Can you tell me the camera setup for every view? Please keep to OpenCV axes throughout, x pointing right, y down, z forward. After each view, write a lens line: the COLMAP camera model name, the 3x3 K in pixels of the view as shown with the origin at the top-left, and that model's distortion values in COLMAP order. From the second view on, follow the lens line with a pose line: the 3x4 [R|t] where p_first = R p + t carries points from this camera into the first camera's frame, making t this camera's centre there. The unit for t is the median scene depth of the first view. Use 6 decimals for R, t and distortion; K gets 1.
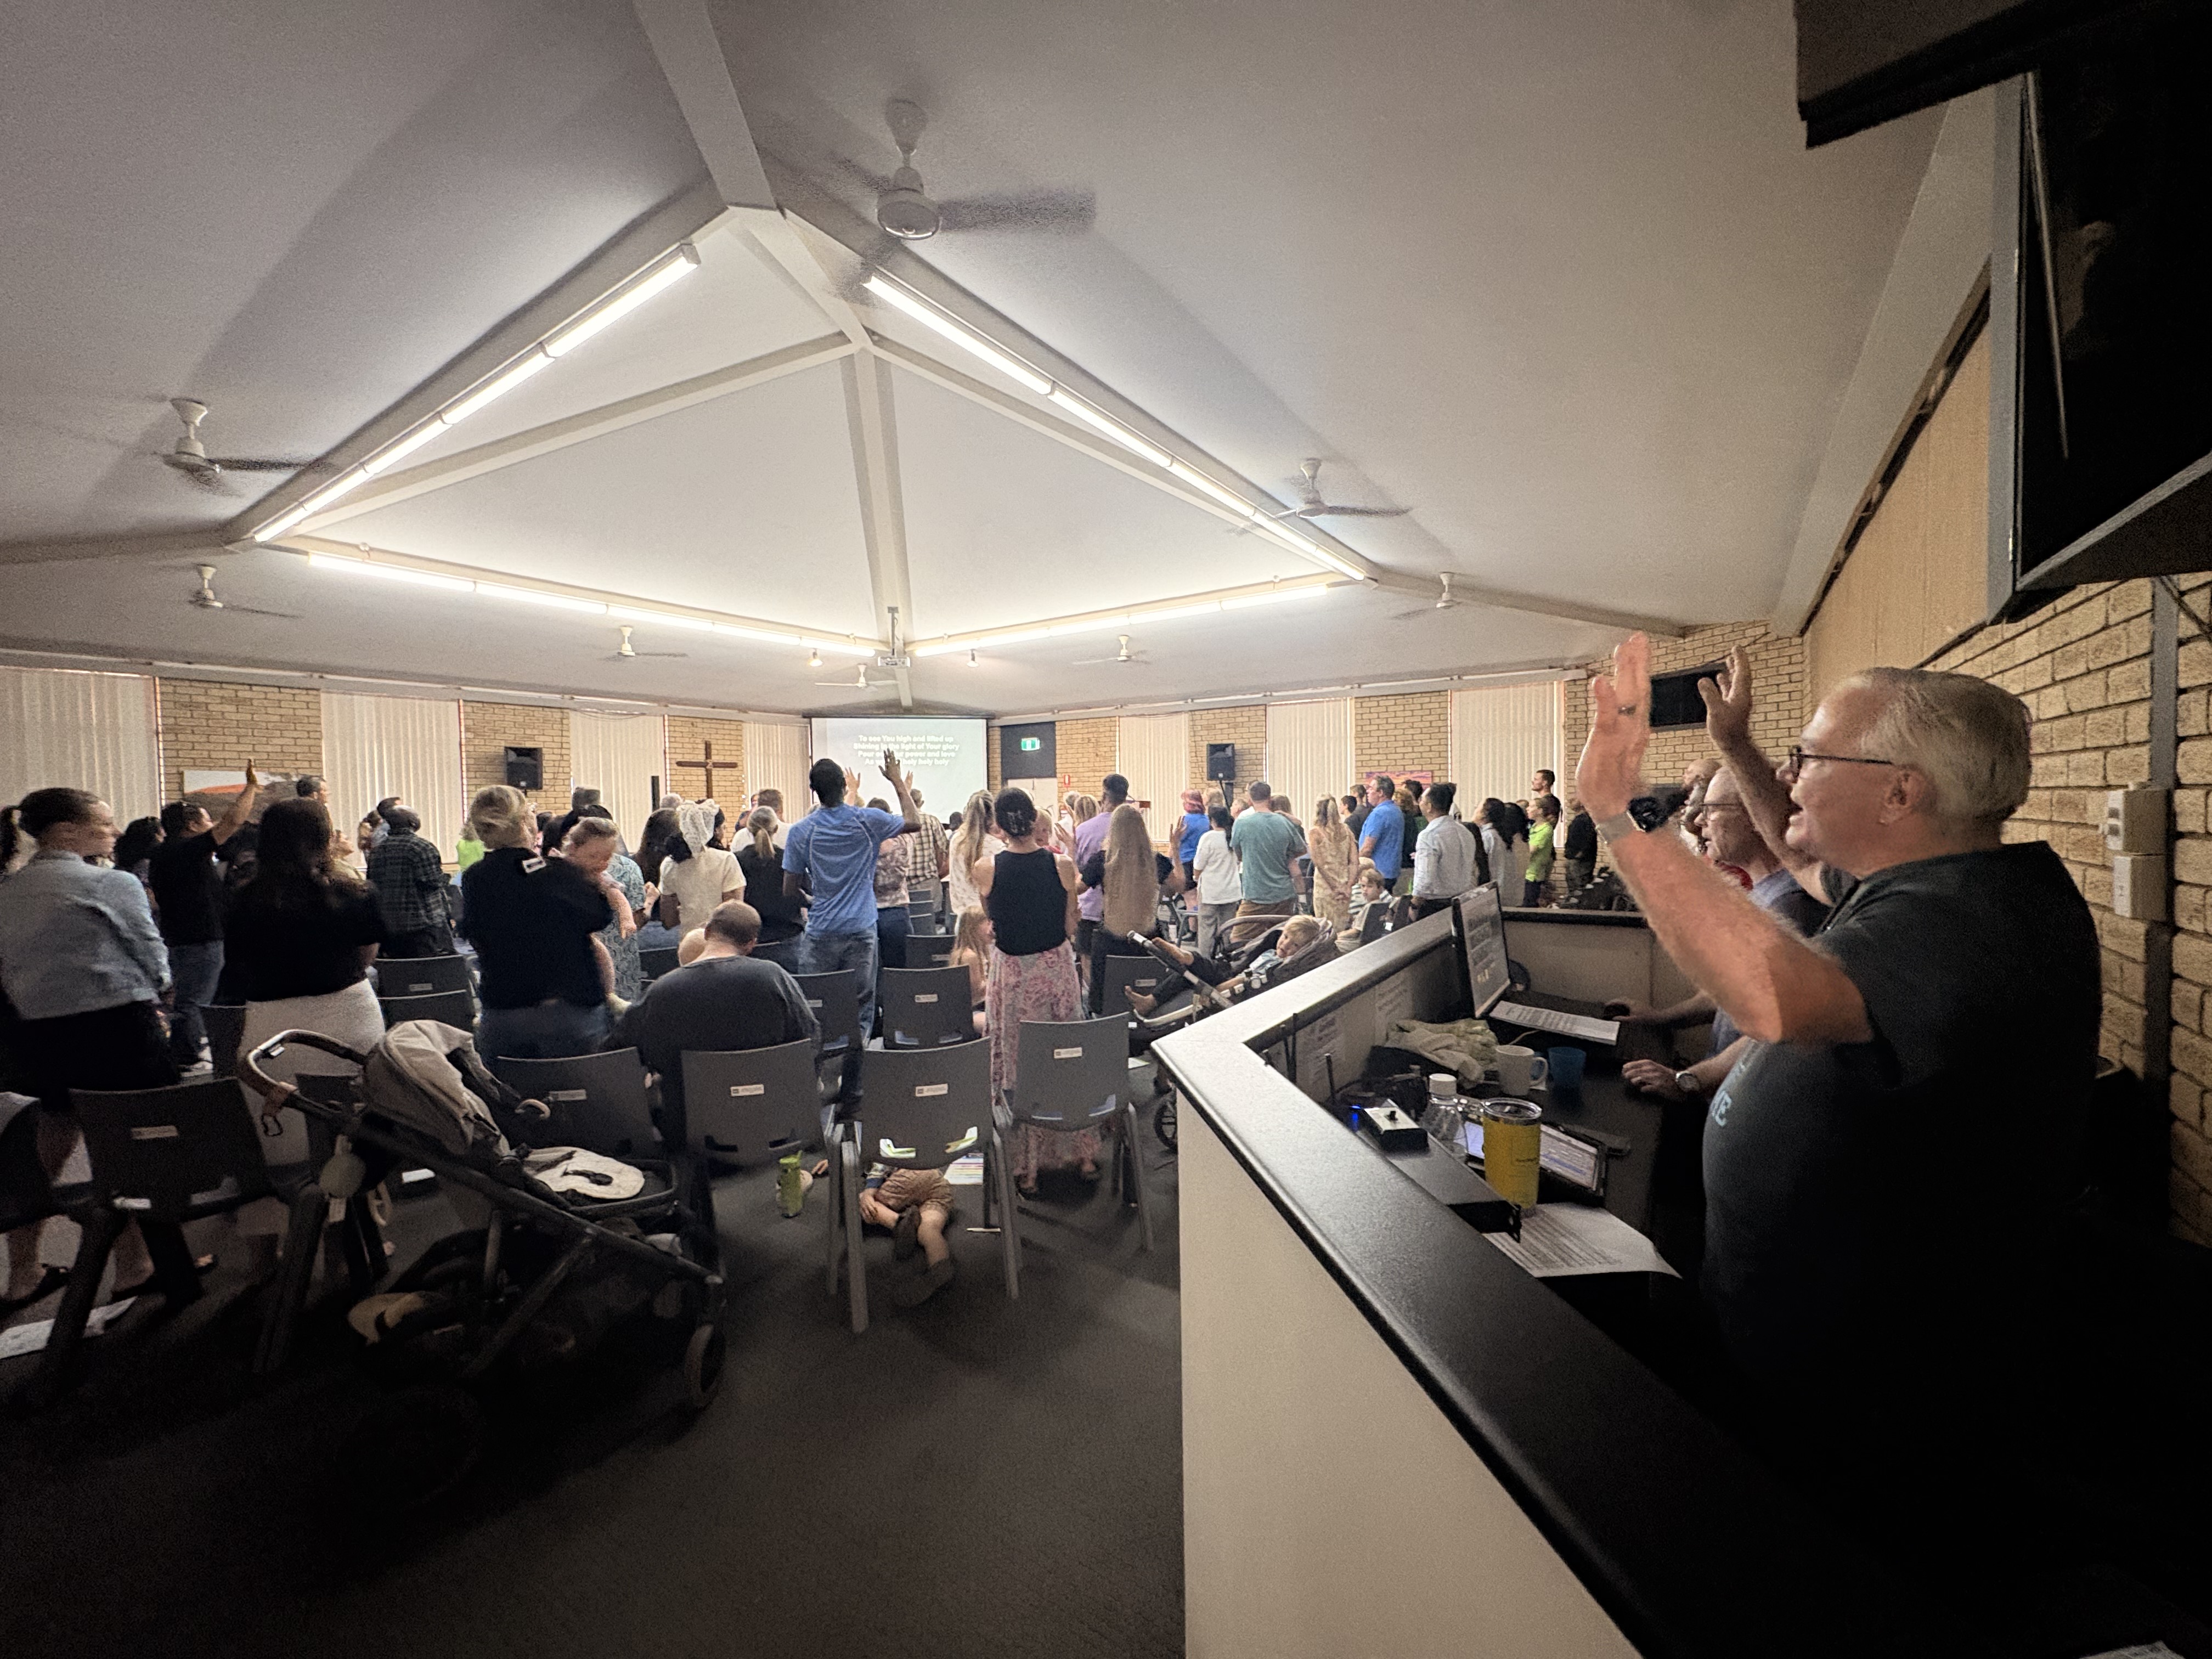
lens RADIAL K [[876.2, 0, 1106.0], [0, 876.2, 829.5], [0, 0, 1]] dist [-0.000936, 0.000051]
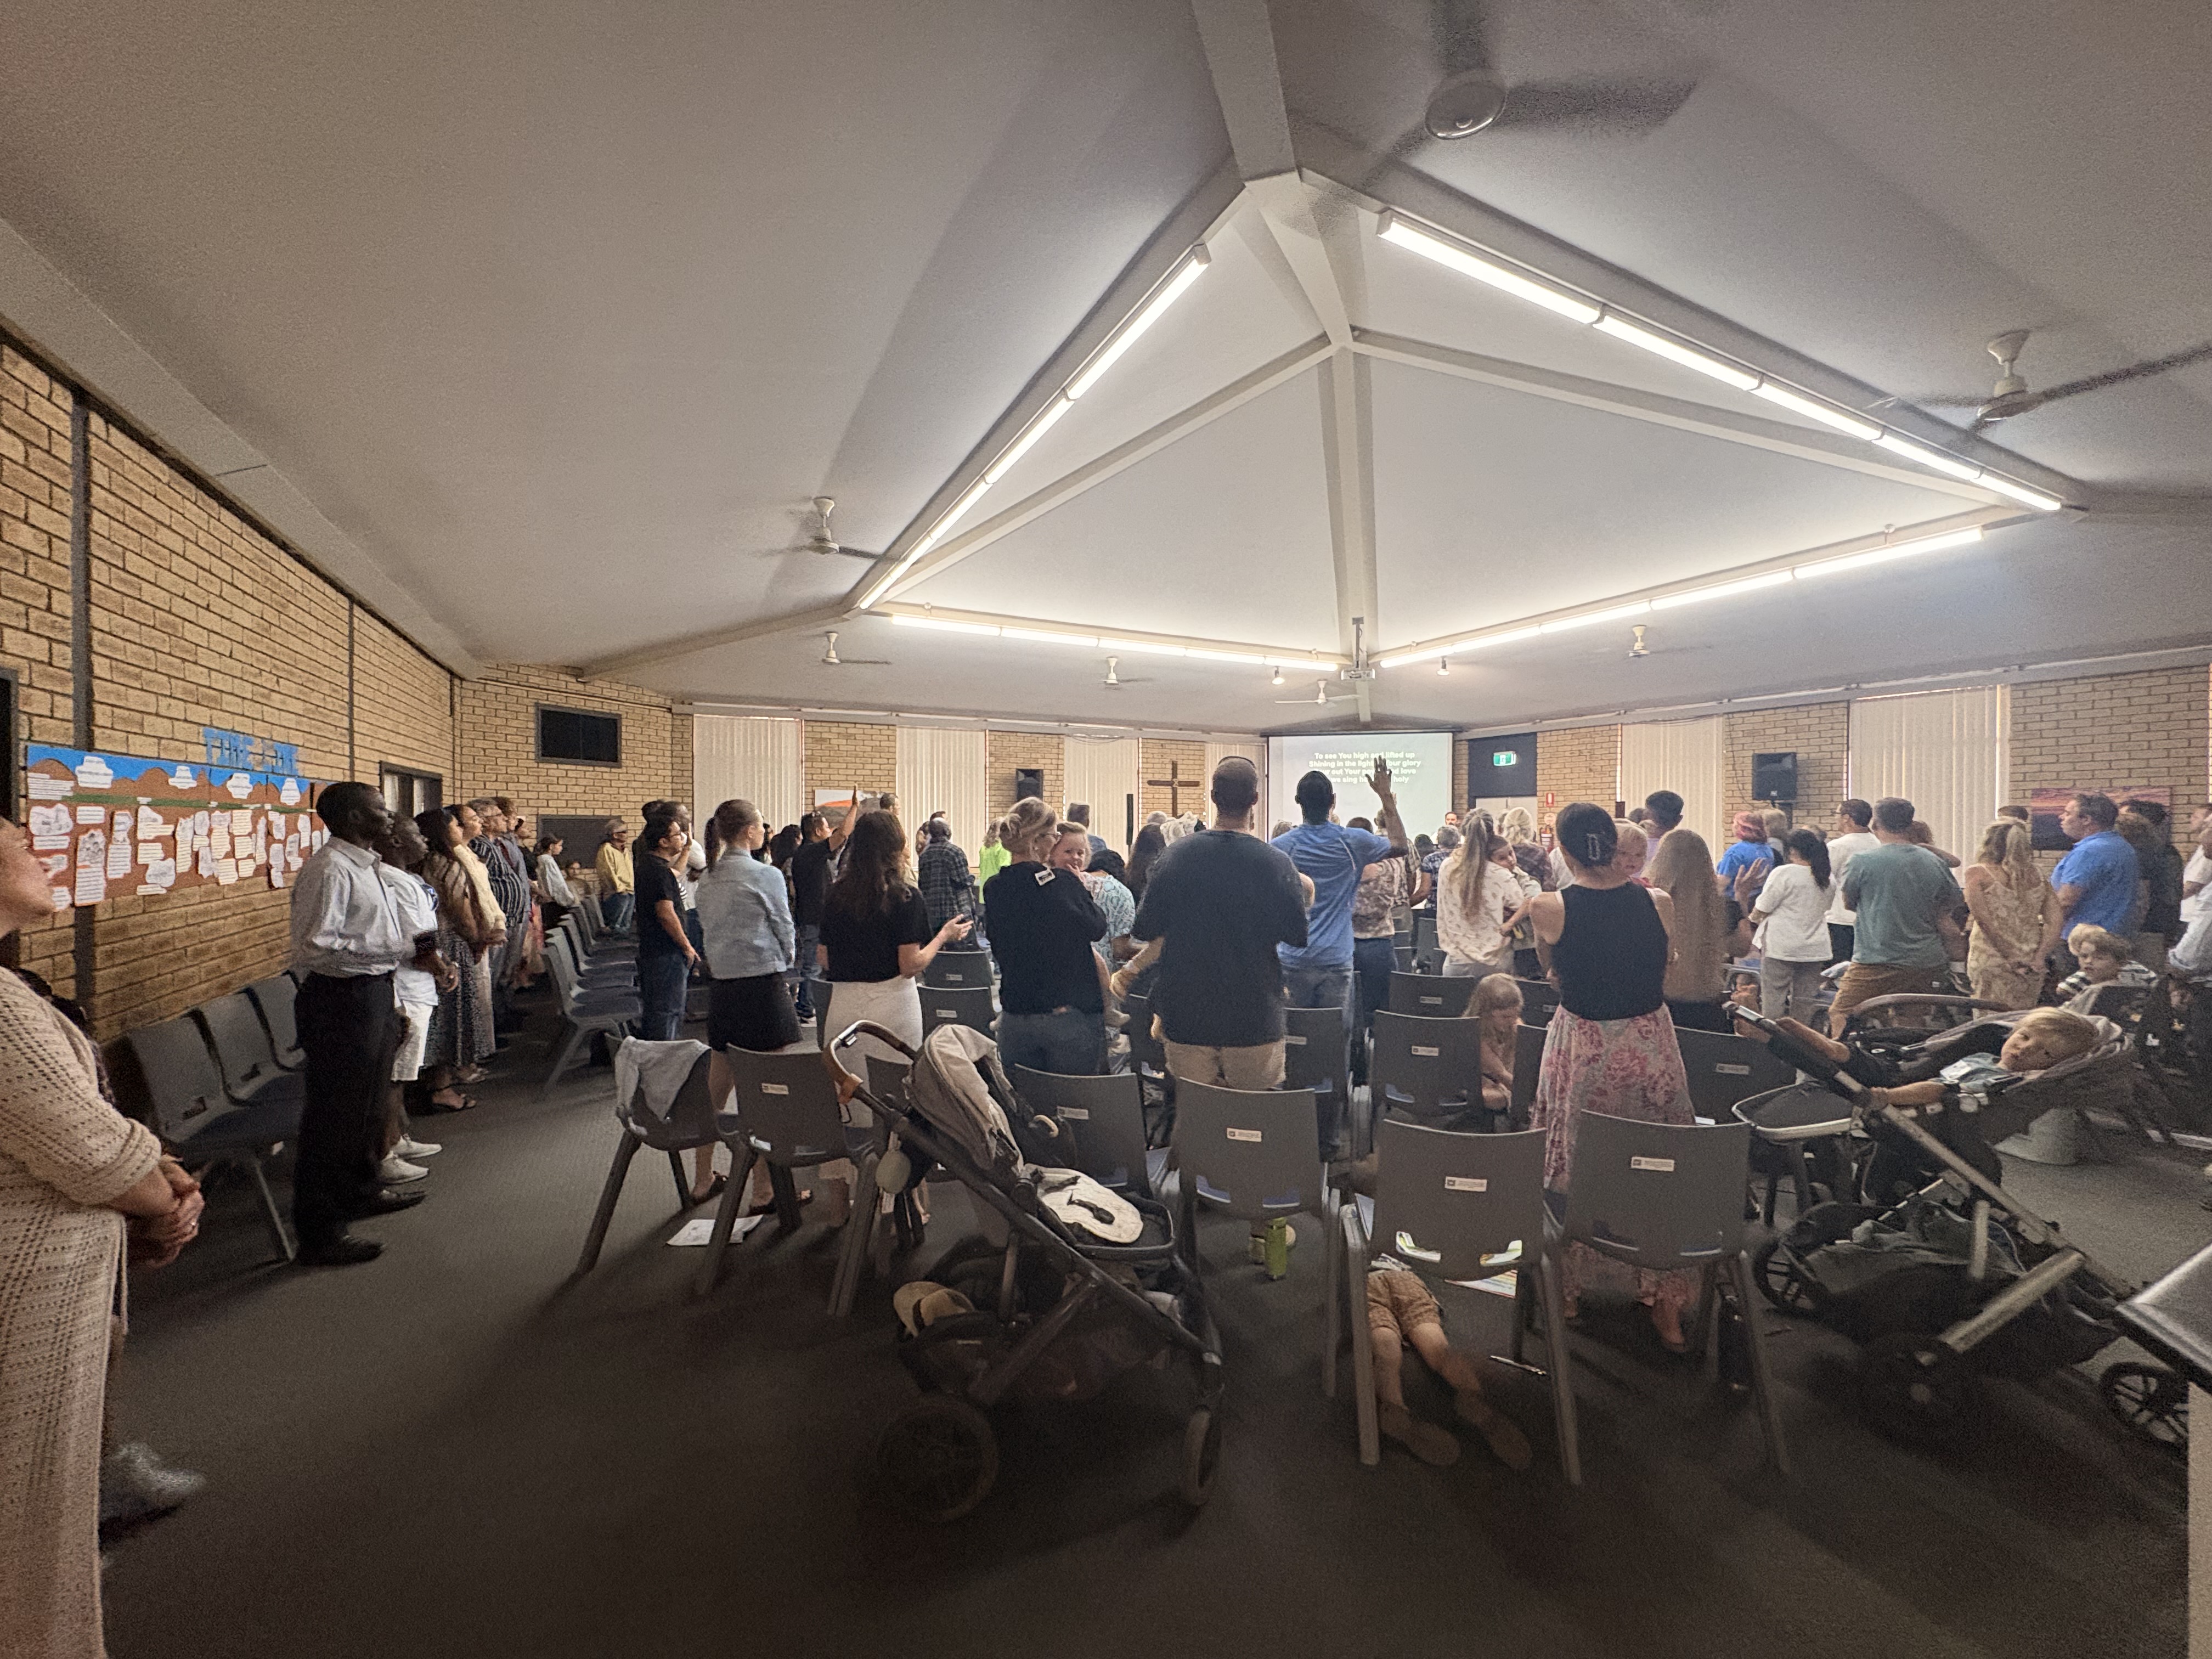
lens RADIAL K [[876.2, 0, 1106.0], [0, 876.2, 829.5], [0, 0, 1]] dist [-0.000936, 0.000051]
pose [[0.880407, 0.019666, -0.473811, -0.071491], [-0.029925, 0.999452, -0.014121, -0.002214], [0.473274, 0.026611, 0.880513, 0.083772]]
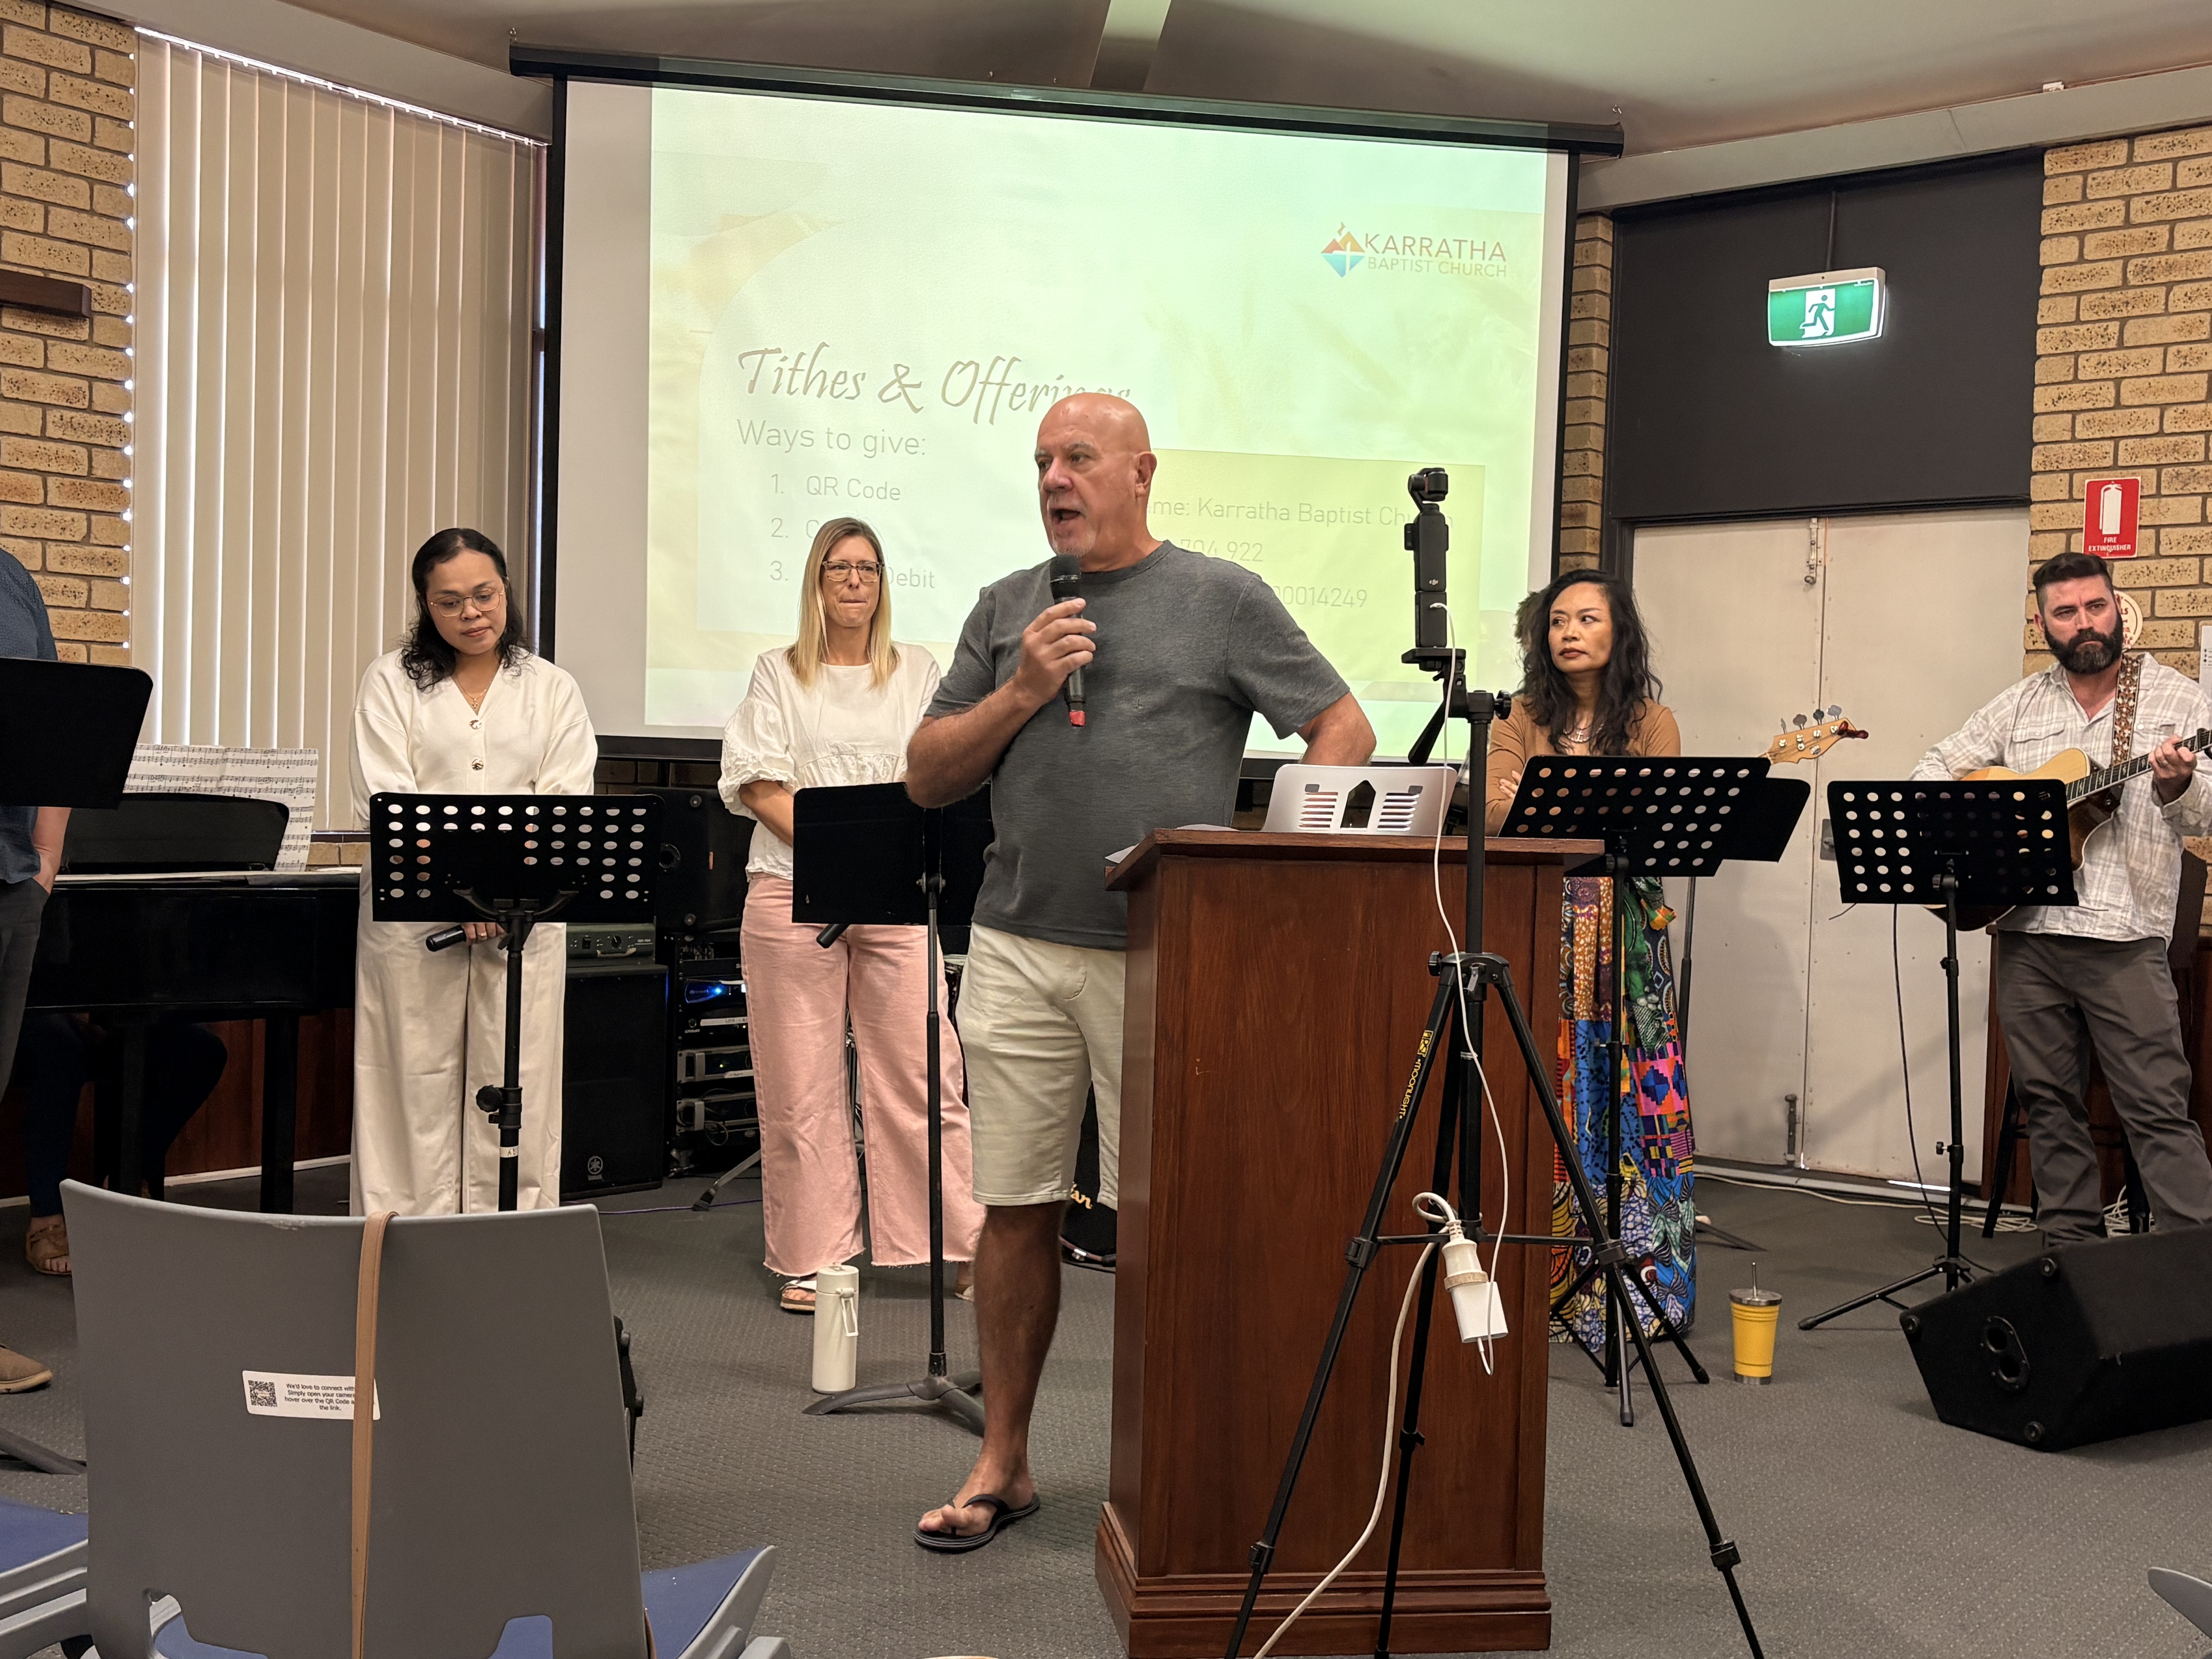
lens RADIAL K [[2346.9, 0, 1106.0], [0, 2346.9, 829.5], [0, 0, 1]] dist [0.006634, 0.043665]
pose [[0.995067, 0.049951, -0.085716, -0.673557], [-0.050801, 0.998679, -0.007761, 0.048680], [0.085215, 0.012077, 0.996289, 2.020751]]
